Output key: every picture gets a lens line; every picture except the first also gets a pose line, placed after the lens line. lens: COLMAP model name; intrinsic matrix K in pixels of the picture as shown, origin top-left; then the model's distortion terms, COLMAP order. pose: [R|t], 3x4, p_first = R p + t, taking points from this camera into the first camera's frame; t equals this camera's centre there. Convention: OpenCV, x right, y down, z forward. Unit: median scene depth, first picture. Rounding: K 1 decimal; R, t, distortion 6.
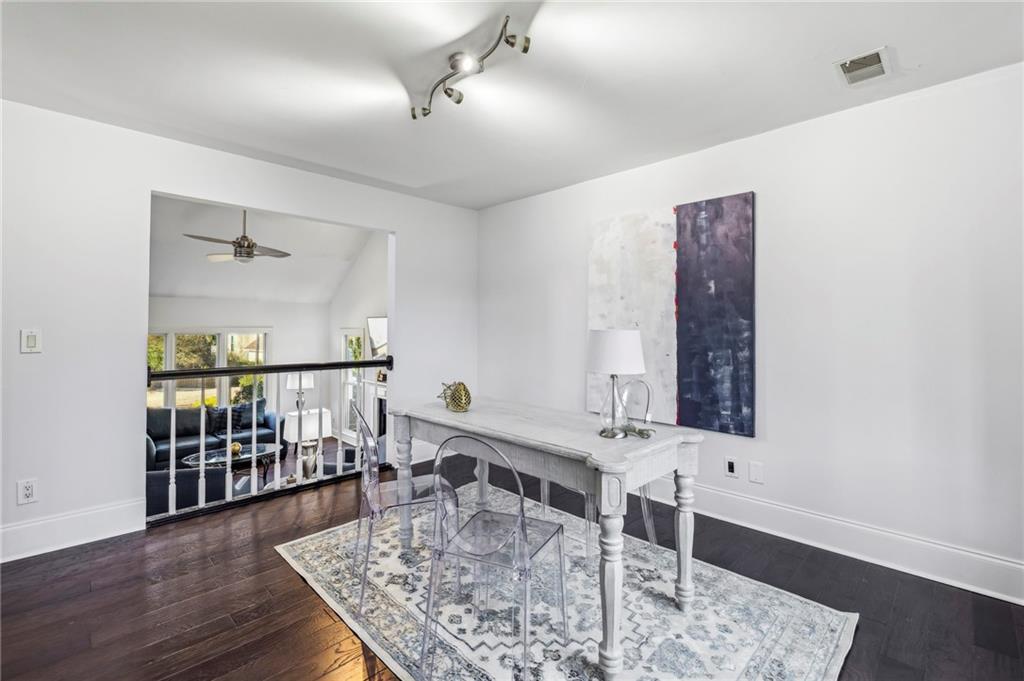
lens RADIAL K [[446.4, 0, 477.0], [0, 446.4, 325.4], [0, 0, 1]] dist [-0.007837, 0.001827]
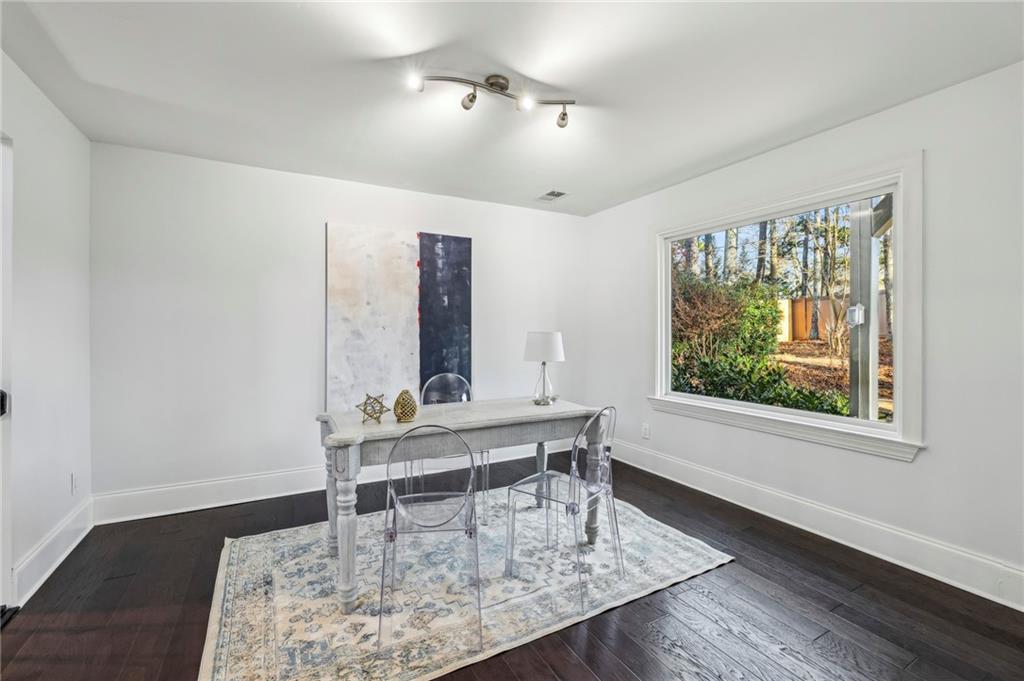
lens RADIAL K [[446.4, 0, 514.8], [0, 446.4, 341.2], [0, 0, 1]] dist [-0.007837, 0.001827]
pose [[0.252278, -0.025998, 0.967305, -0.703992], [-0.003627, 0.999607, 0.027812, -0.002260], [-0.967648, -0.010525, 0.252085, 0.442197]]
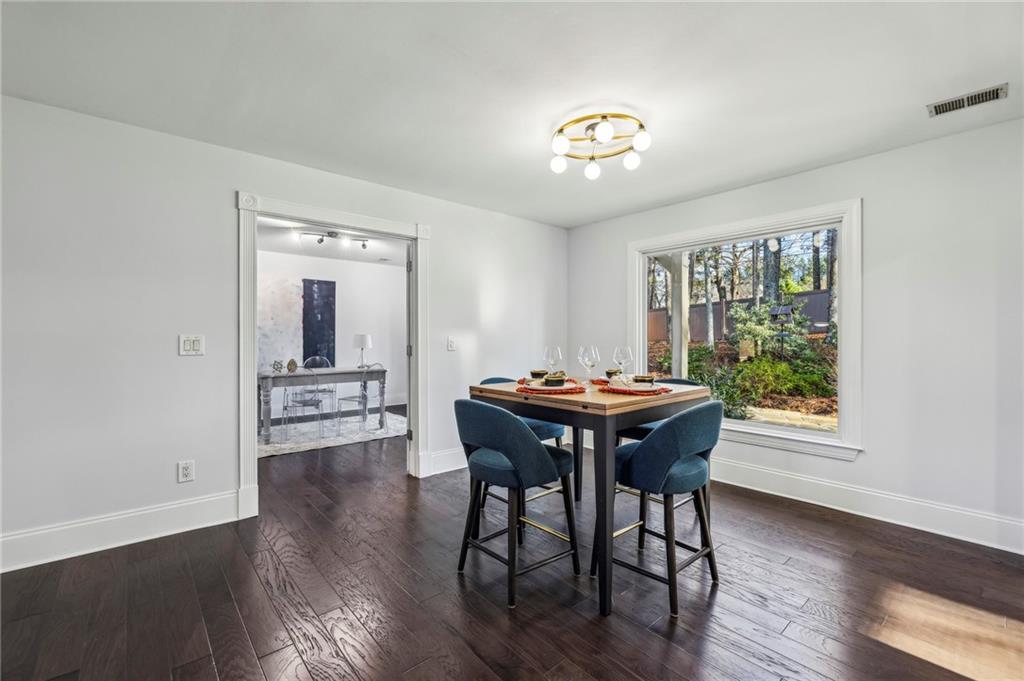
lens RADIAL K [[446.4, 0, 515.9], [0, 446.4, 334.9], [0, 0, 1]] dist [-0.007837, 0.001827]
pose [[0.049171, -0.008522, 0.998754, -1.737840], [-0.005590, 0.999946, 0.008807, -0.017706], [-0.998775, -0.006017, 0.049121, -0.158981]]
